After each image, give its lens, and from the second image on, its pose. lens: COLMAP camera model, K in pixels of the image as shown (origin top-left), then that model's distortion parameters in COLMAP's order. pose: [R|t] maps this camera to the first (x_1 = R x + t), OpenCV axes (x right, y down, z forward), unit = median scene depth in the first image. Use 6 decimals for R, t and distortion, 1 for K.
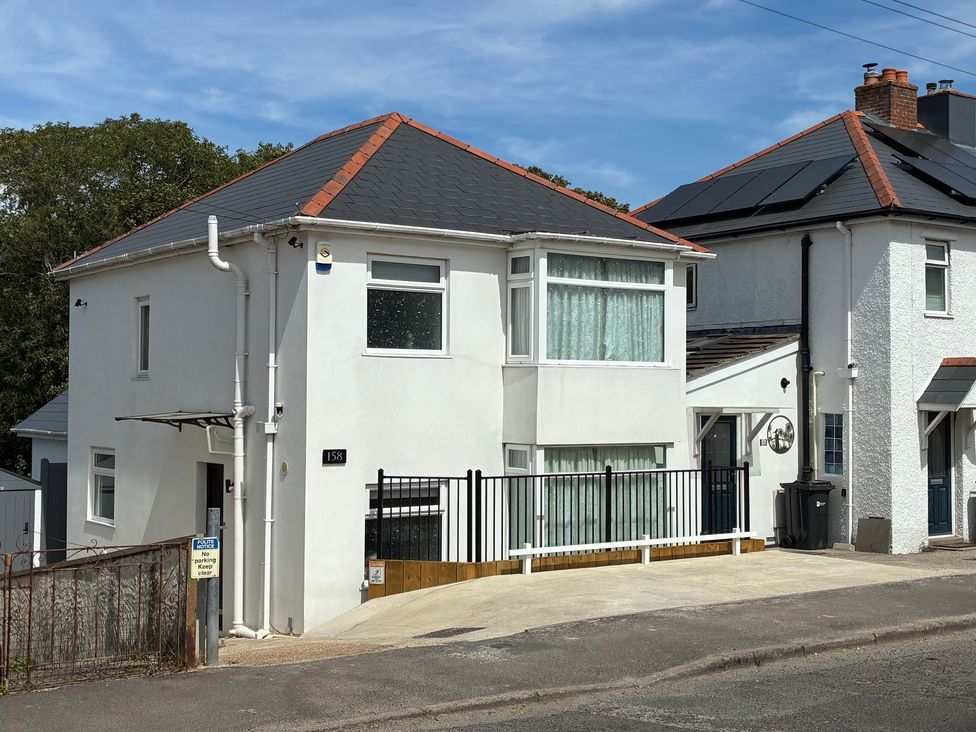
lens RADIAL K [[1262.8, 0, 484.7], [0, 1262.8, 362.8], [0, 0, 1]] dist [0.073798, 0.000000]
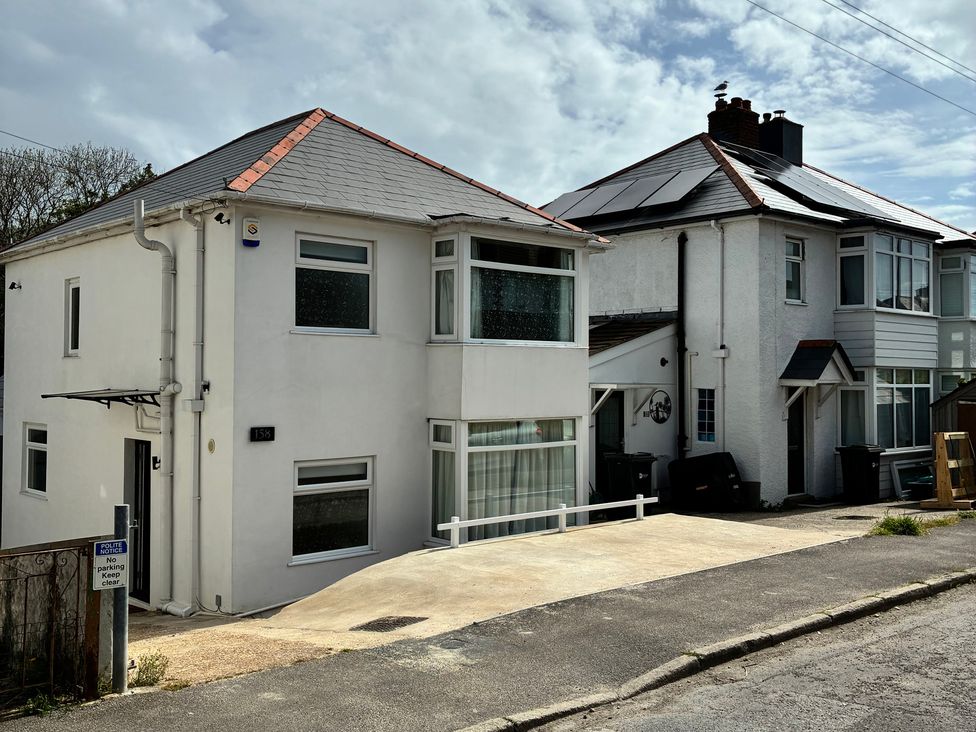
lens RADIAL K [[965.3, 0, 490.9], [0, 965.3, 358.5], [0, 0, 1]] dist [0.033560, 0.000000]
pose [[0.992930, 0.000409, 0.118698, -0.027090], [-0.001566, 0.999952, 0.009655, 0.005770], [-0.118688, -0.009773, 0.992883, 0.194604]]
